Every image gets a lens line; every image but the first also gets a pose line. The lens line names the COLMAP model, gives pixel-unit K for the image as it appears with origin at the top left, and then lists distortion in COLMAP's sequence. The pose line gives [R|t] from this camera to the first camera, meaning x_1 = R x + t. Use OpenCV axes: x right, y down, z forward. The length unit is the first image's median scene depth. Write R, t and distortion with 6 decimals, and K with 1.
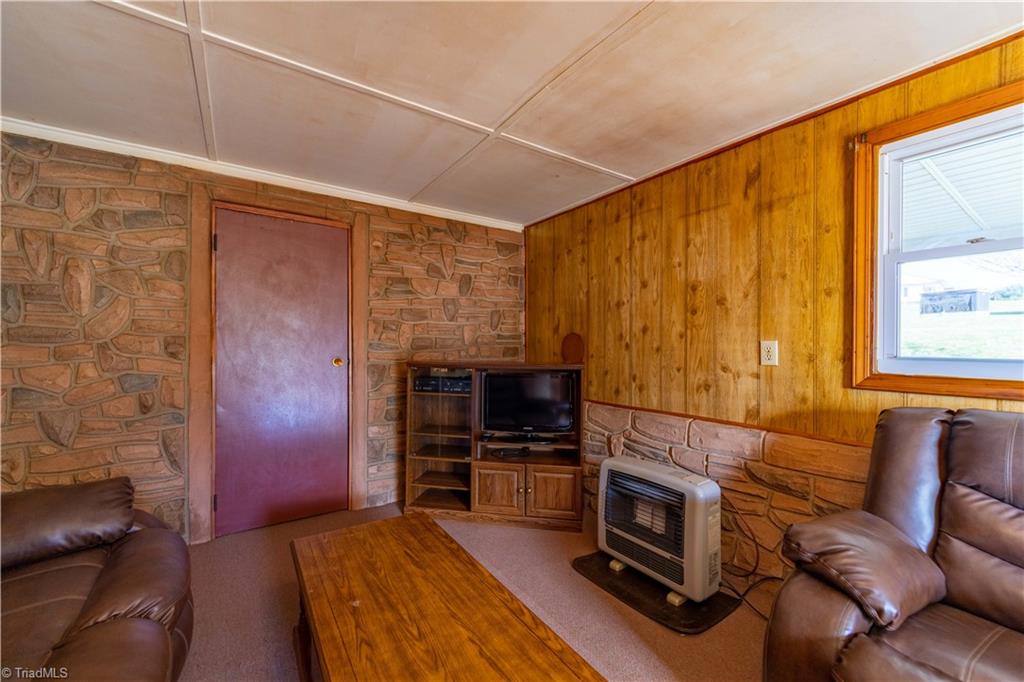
lens RADIAL K [[409.9, 0, 511.4], [0, 409.9, 343.9], [0, 0, 1]] dist [0.001144, -0.001019]
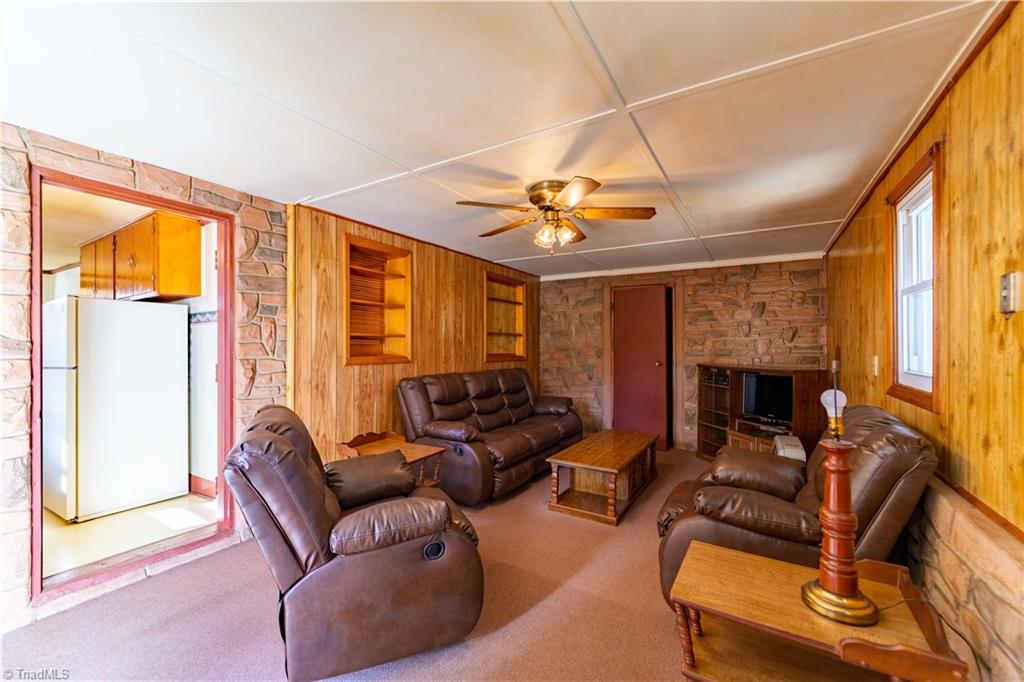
lens RADIAL K [[409.9, 0, 511.7], [0, 409.9, 343.7], [0, 0, 1]] dist [0.001144, -0.001019]
pose [[0.418979, -0.004531, -0.907984, 0.861159], [0.000060, 0.999988, -0.004963, -0.027835], [0.907996, 0.002025, 0.418974, -0.343990]]
